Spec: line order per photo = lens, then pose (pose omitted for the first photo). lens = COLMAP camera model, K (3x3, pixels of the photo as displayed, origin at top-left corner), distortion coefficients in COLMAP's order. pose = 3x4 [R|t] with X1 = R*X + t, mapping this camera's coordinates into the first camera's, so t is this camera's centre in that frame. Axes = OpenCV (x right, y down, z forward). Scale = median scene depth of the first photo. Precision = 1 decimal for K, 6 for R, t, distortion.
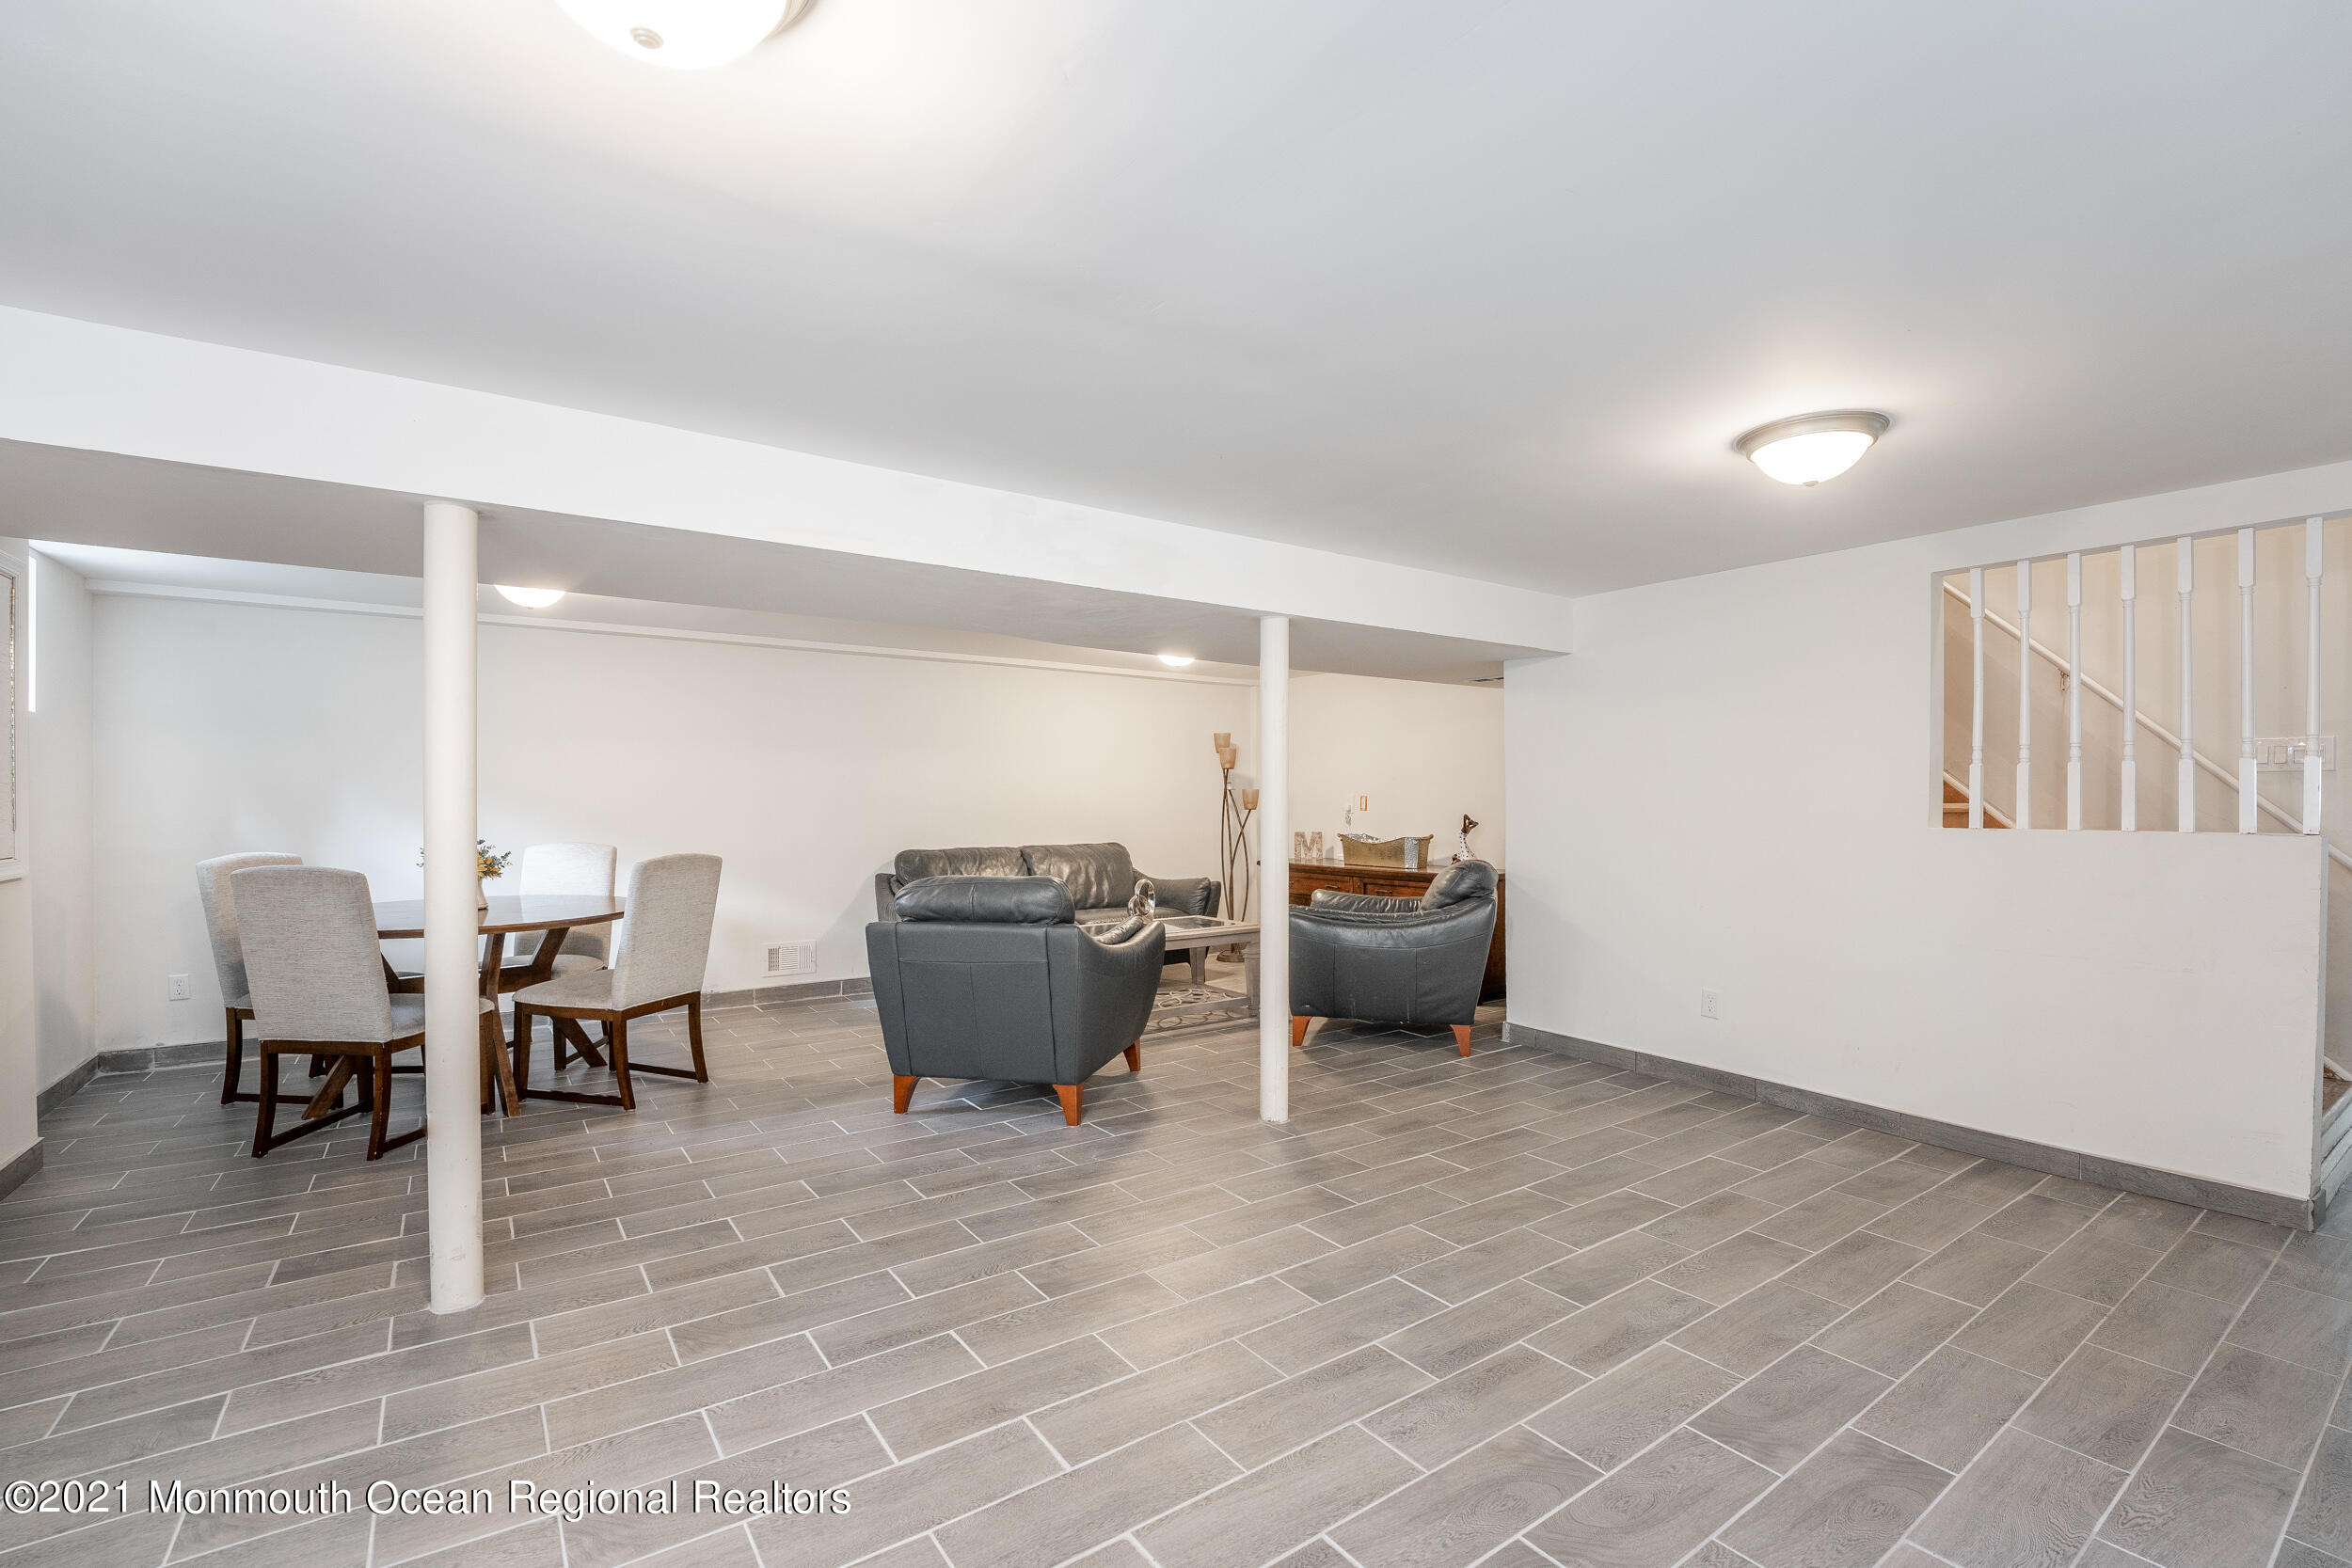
lens RADIAL K [[970.3, 0, 1163.7], [0, 970.3, 789.8], [0, 0, 1]] dist [-0.025844, 0.000322]
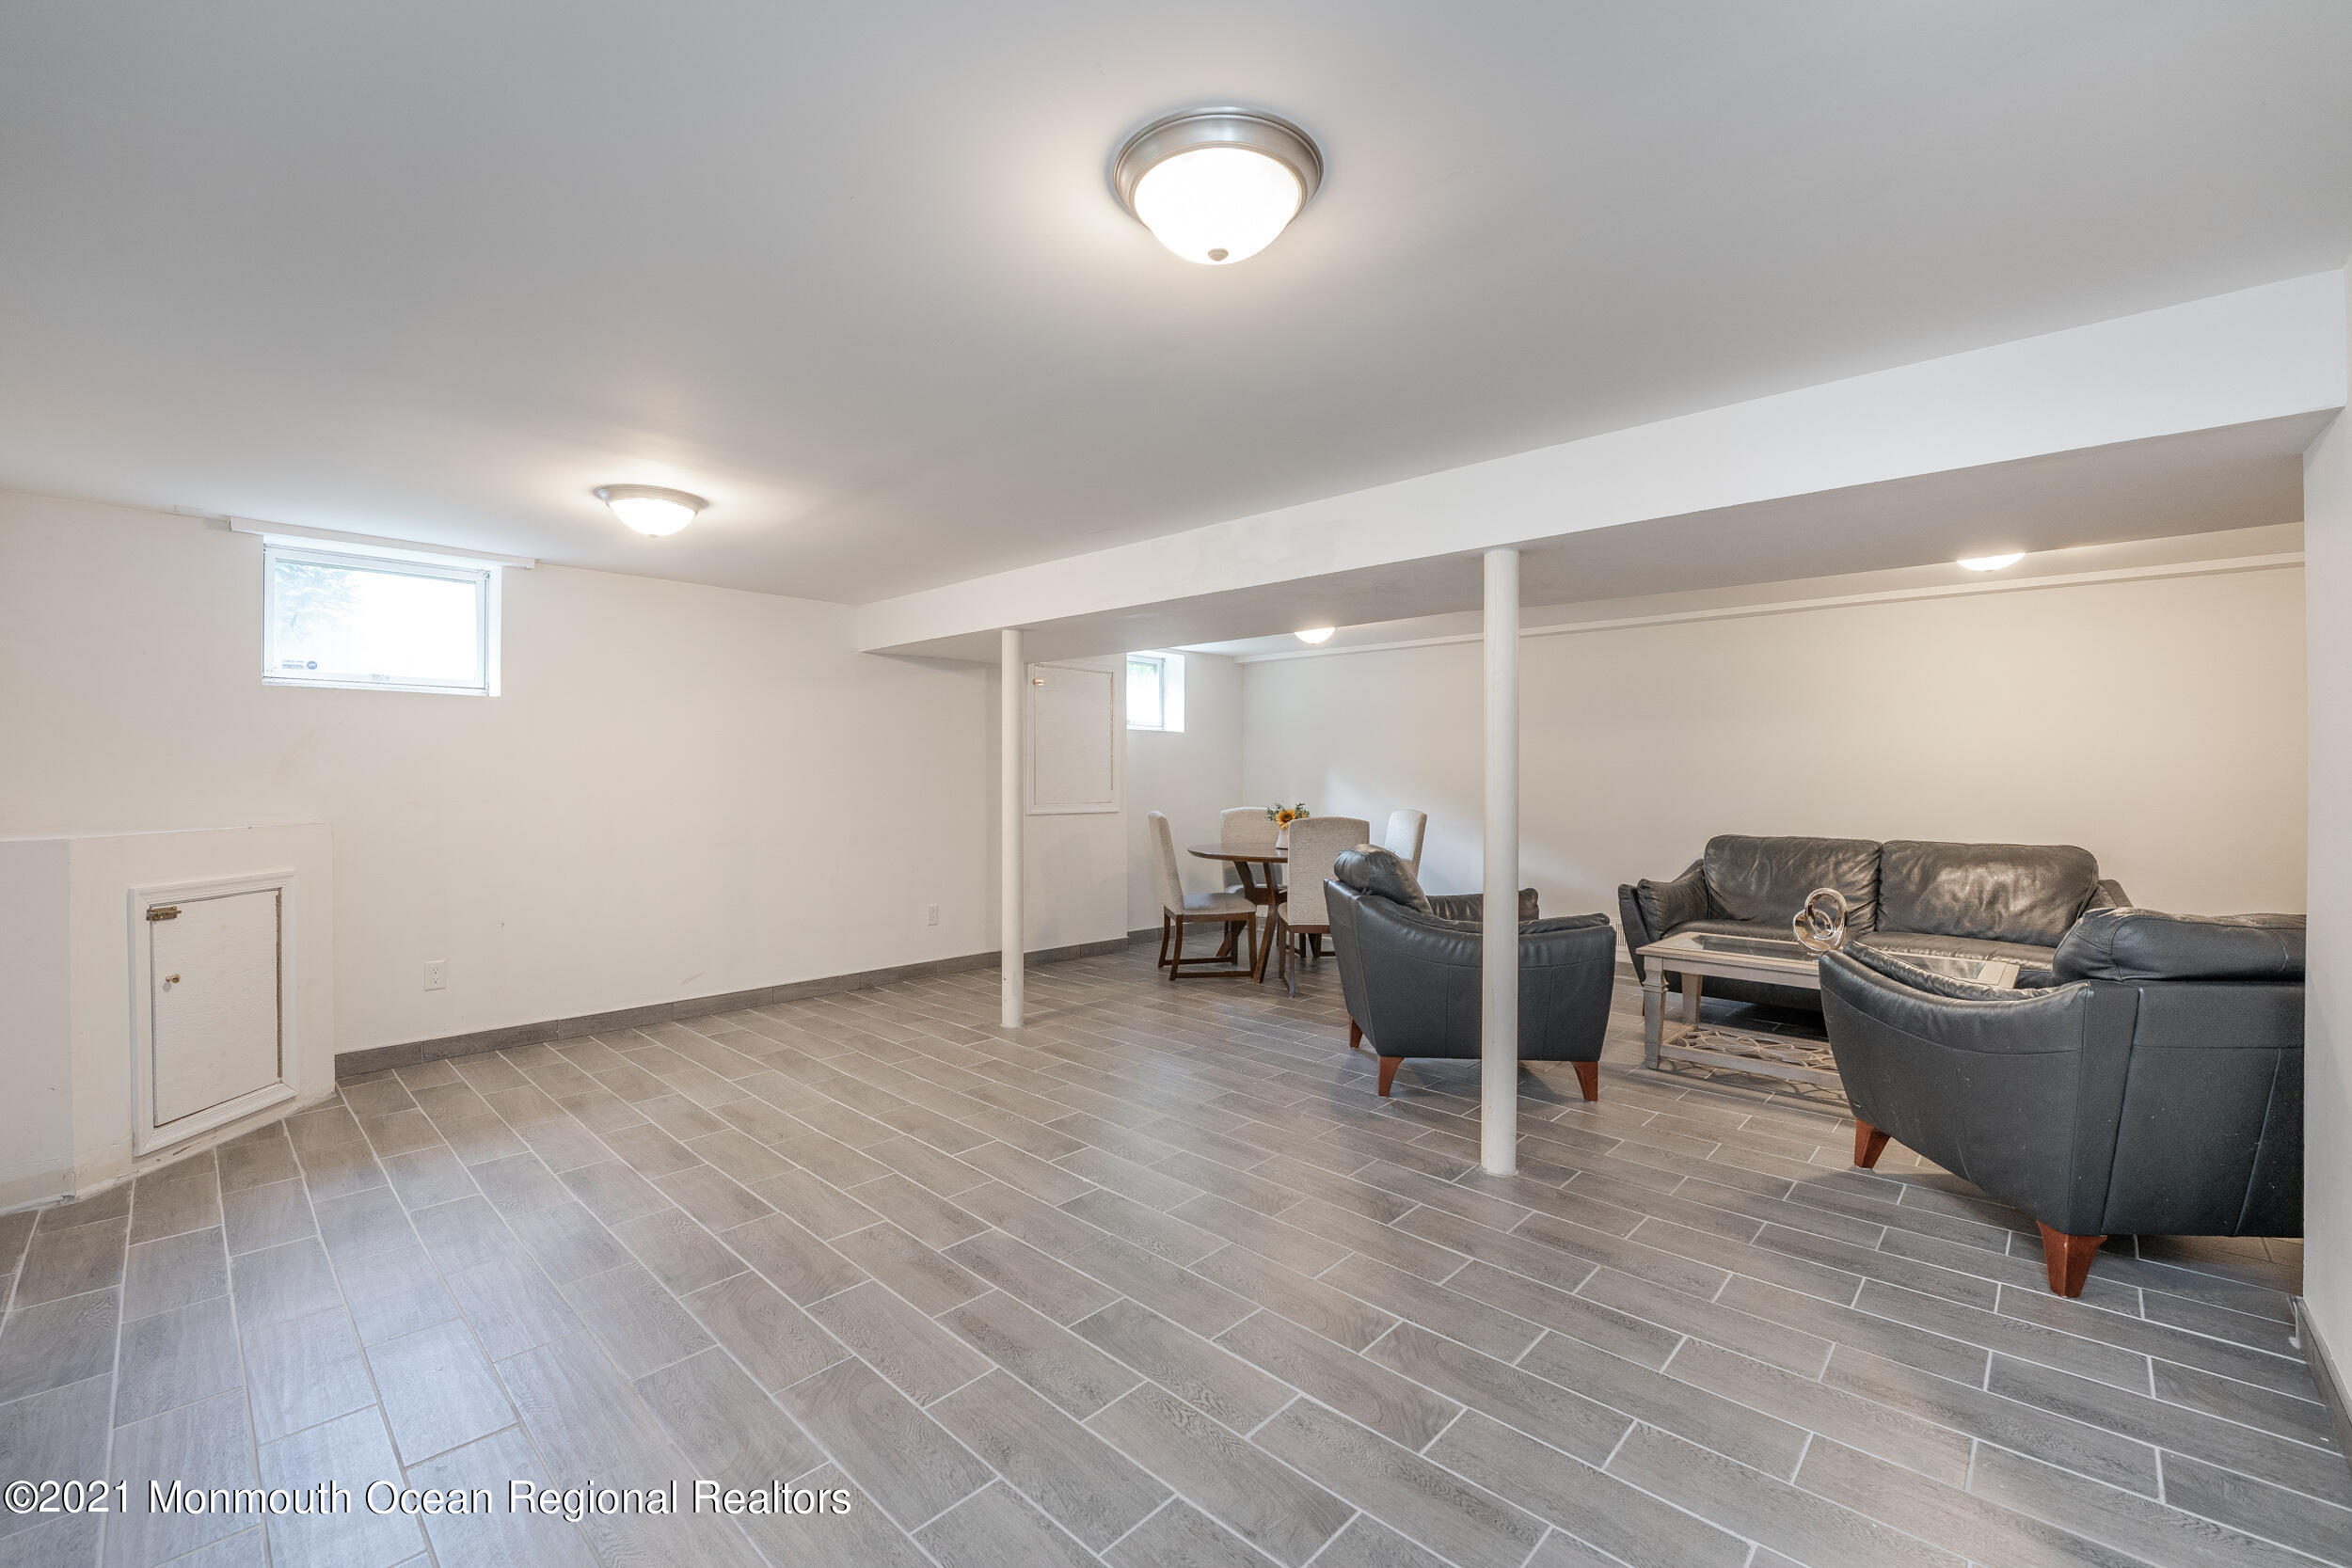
lens RADIAL K [[973.6, 0, 1184.5], [0, 973.6, 768.1], [0, 0, 1]] dist [-0.029858, 0.003543]
pose [[0.230858, -0.007984, -0.972955, 1.088562], [0.005344, 0.999962, -0.006938, 0.010635], [0.972973, -0.003598, 0.230892, 0.718035]]
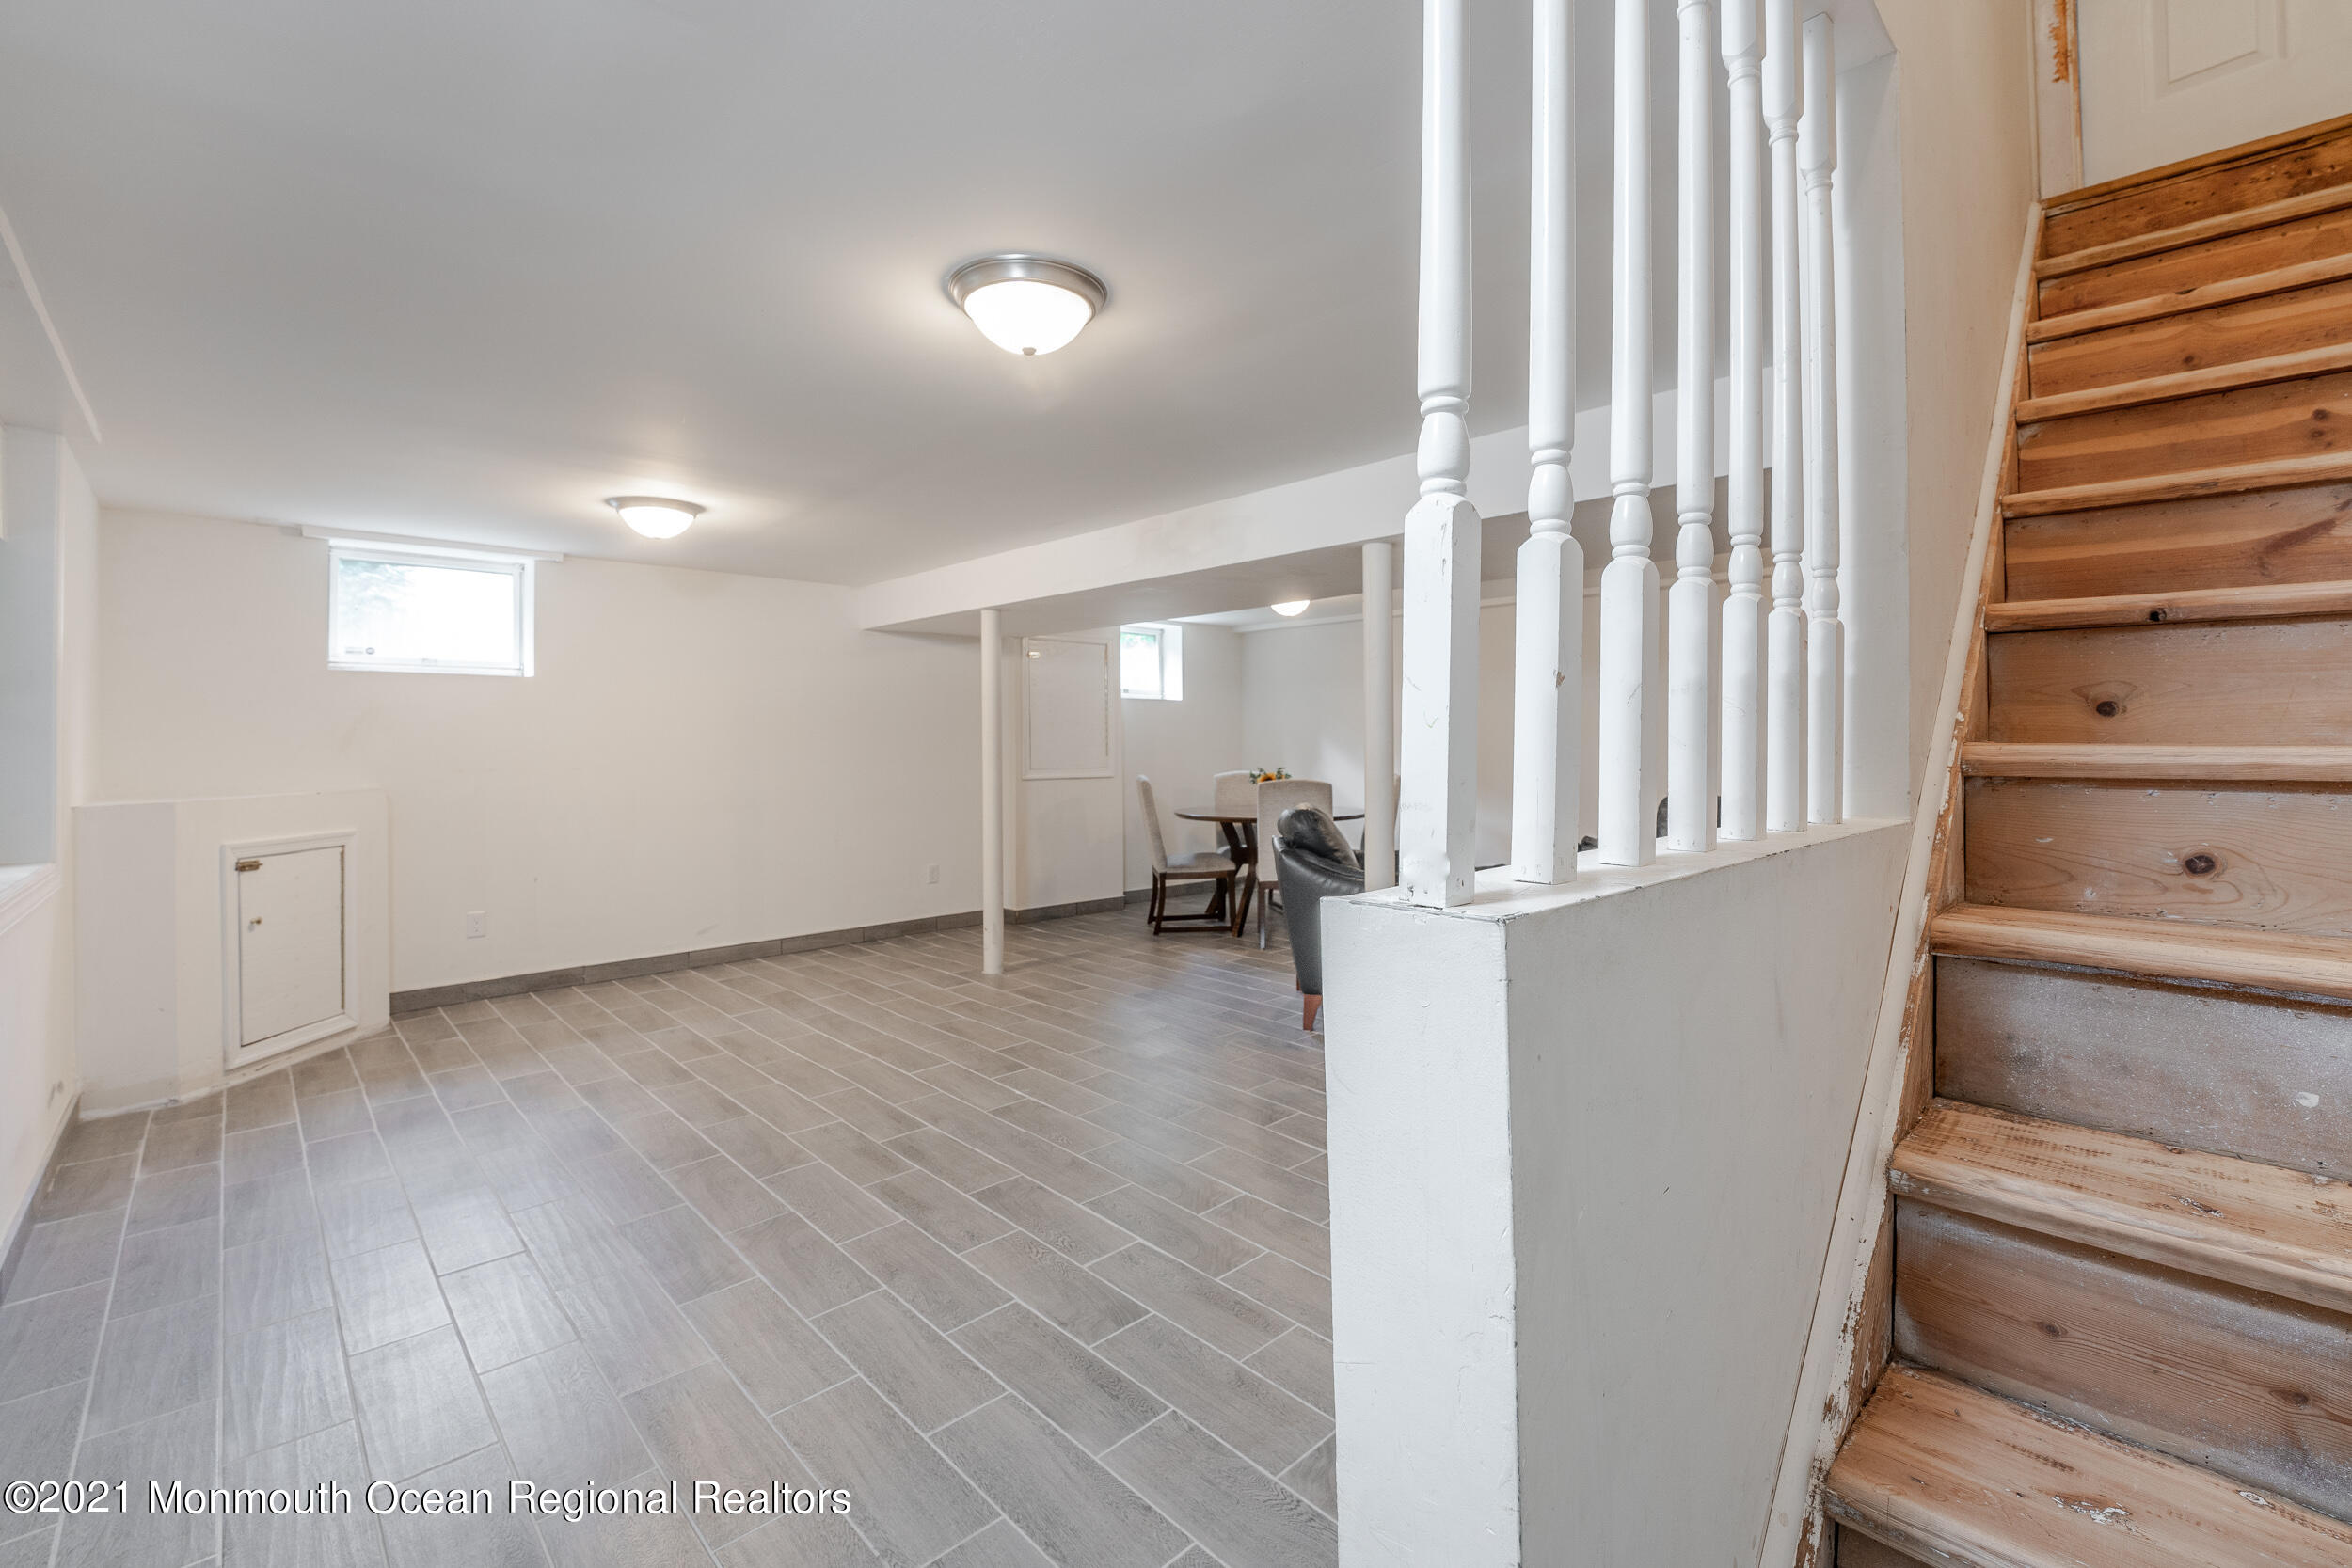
lens RADIAL K [[997.9, 0, 1202.2], [0, 997.9, 723.5], [0, 0, 1]] dist [-0.024900, -0.000077]
pose [[0.194177, -0.019896, -0.980765, 1.307139], [0.013361, 0.999755, -0.017636, 0.011580], [0.980876, -0.009679, 0.194395, 0.838281]]
